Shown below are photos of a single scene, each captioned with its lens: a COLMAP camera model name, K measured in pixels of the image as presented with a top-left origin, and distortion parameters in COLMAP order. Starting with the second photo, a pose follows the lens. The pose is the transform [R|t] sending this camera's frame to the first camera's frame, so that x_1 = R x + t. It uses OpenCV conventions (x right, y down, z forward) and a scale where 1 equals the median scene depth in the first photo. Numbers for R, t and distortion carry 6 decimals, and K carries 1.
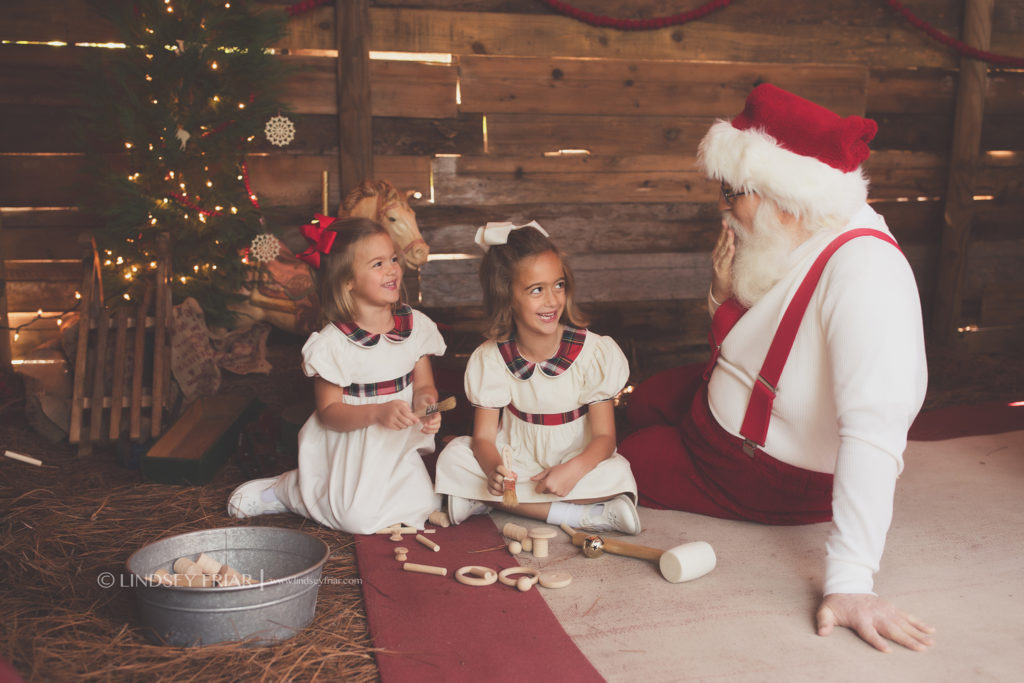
lens RADIAL K [[1028.7, 0, 512.2], [0, 1028.7, 342.2], [0, 0, 1]] dist [-0.010515, -0.001902]
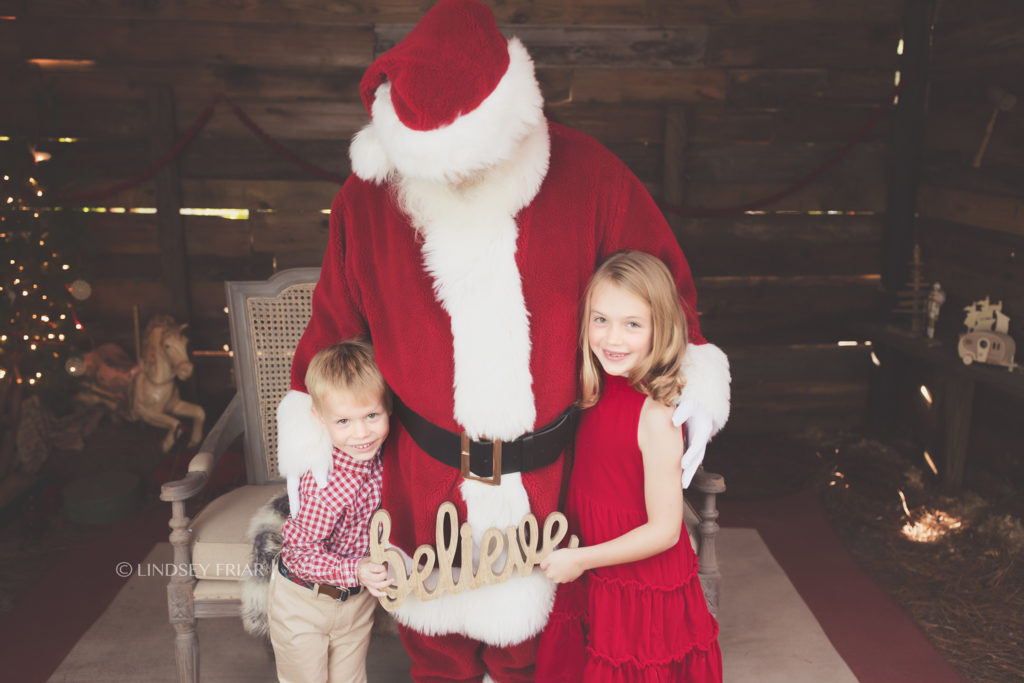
lens RADIAL K [[978.2, 0, 515.8], [0, 978.2, 341.7], [0, 0, 1]] dist [-0.015182, -0.022400]
pose [[0.984399, 0.049018, -0.168982, 0.528161], [-0.037759, 0.996887, 0.069213, -0.213084], [0.171849, -0.061753, 0.983186, -0.222730]]
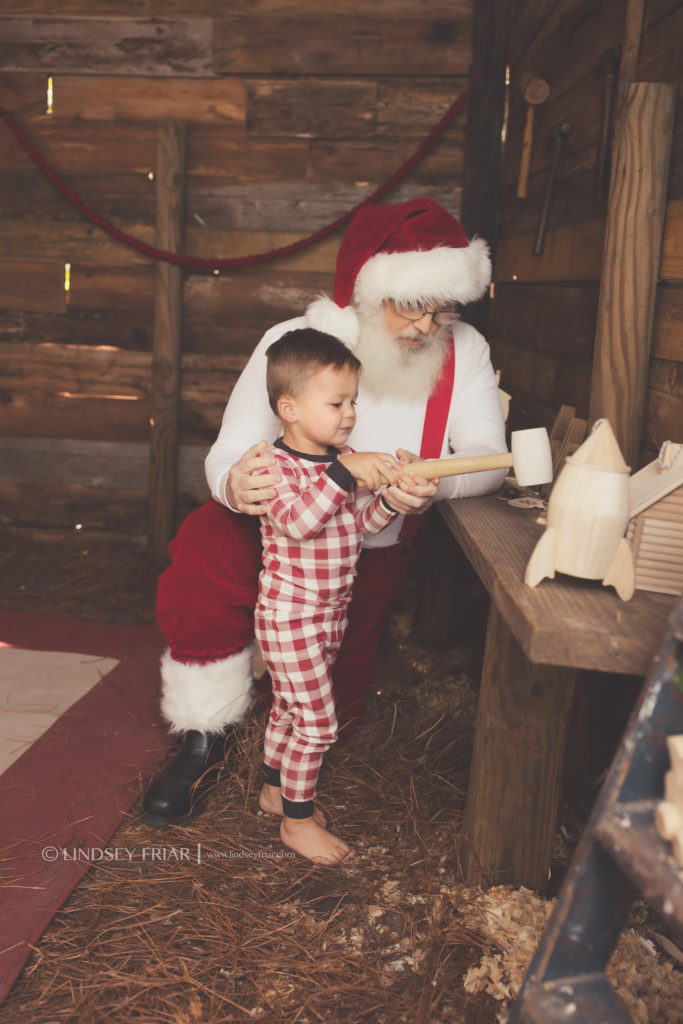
lens RADIAL K [[994.4, 0, 338.8], [0, 994.4, 510.8], [0, 0, 1]] dist [-0.009996, -0.009499]
pose [[0.943379, 0.132685, -0.304024, 1.025678], [-0.104699, 0.988769, 0.106649, -0.176889], [0.314760, -0.068780, 0.946676, 0.165524]]
